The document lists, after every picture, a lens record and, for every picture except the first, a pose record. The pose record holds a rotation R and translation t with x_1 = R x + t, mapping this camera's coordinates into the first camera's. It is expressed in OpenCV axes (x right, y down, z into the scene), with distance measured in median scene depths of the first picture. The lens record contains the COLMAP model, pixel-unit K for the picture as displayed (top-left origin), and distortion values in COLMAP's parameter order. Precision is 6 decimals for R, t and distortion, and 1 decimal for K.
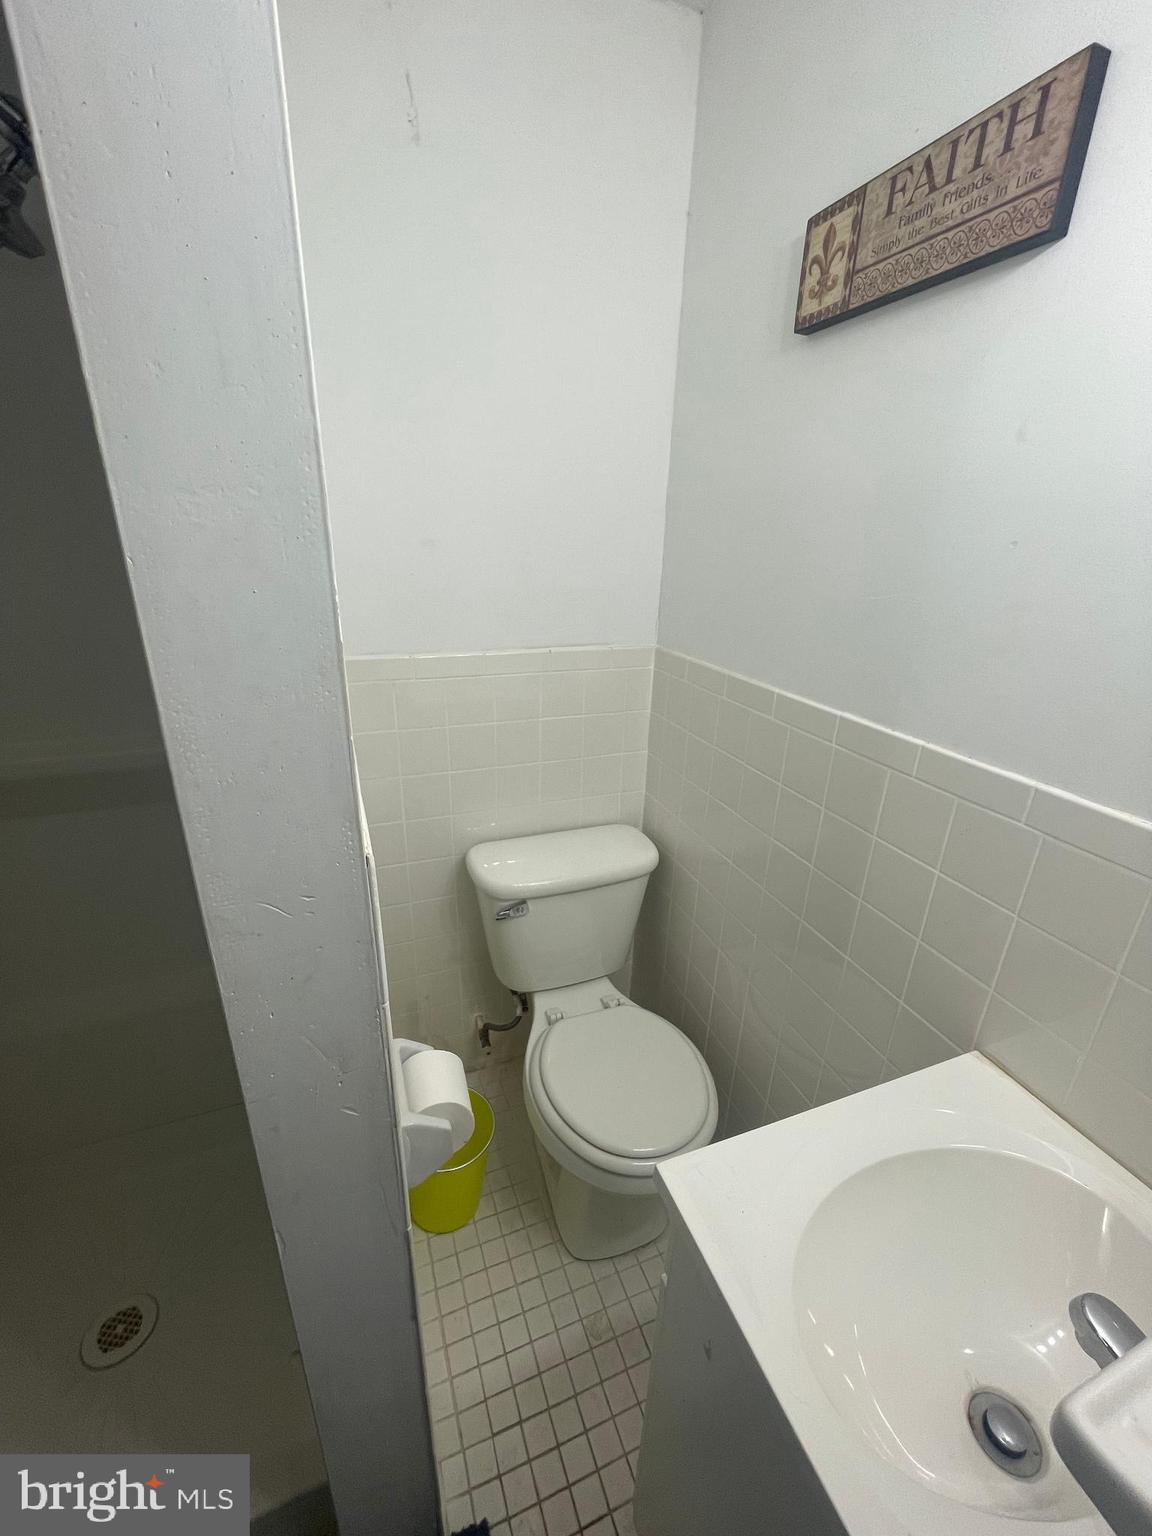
lens RADIAL K [[617.1, 0, 574.6], [0, 617.1, 768.2], [0, 0, 1]] dist [-0.007492, 0.000606]
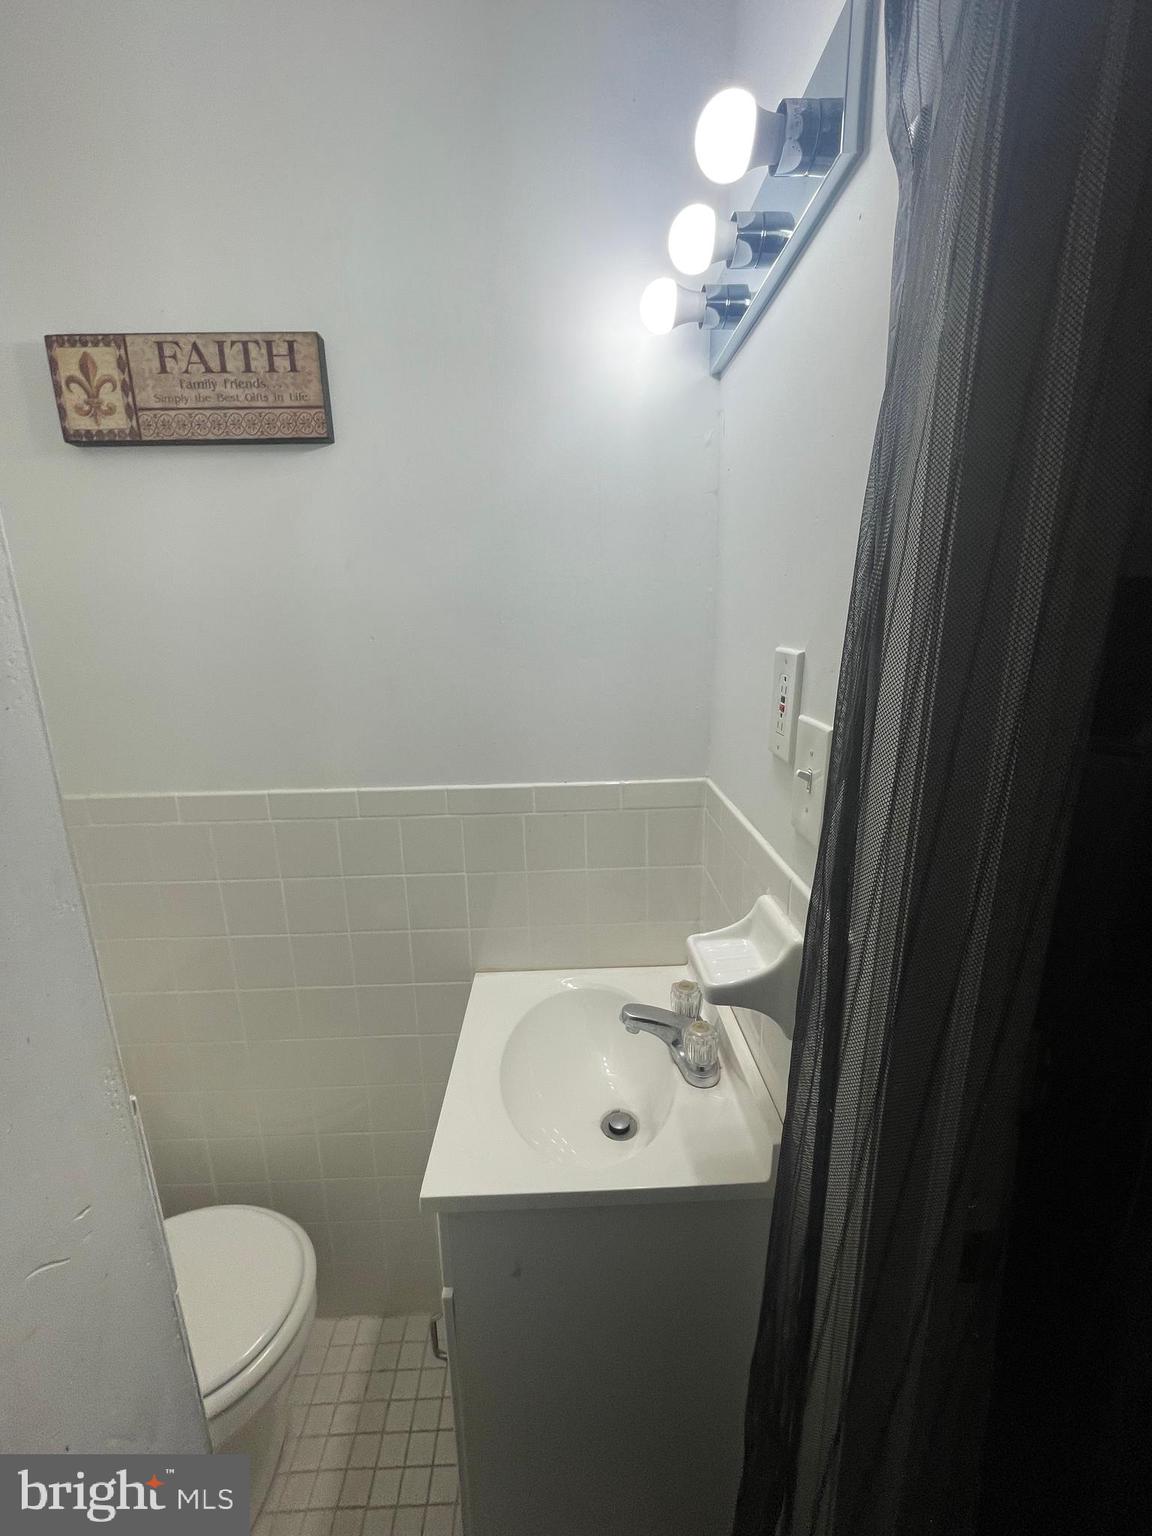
lens RADIAL K [[617.1, 0, 577.1], [0, 617.1, 769.5], [0, 0, 1]] dist [-0.007492, 0.000606]
pose [[0.337915, -0.261412, 0.904144, -0.460709], [0.363330, 0.922418, 0.130905, -0.086277], [-0.868220, 0.284268, 0.406678, 0.071962]]
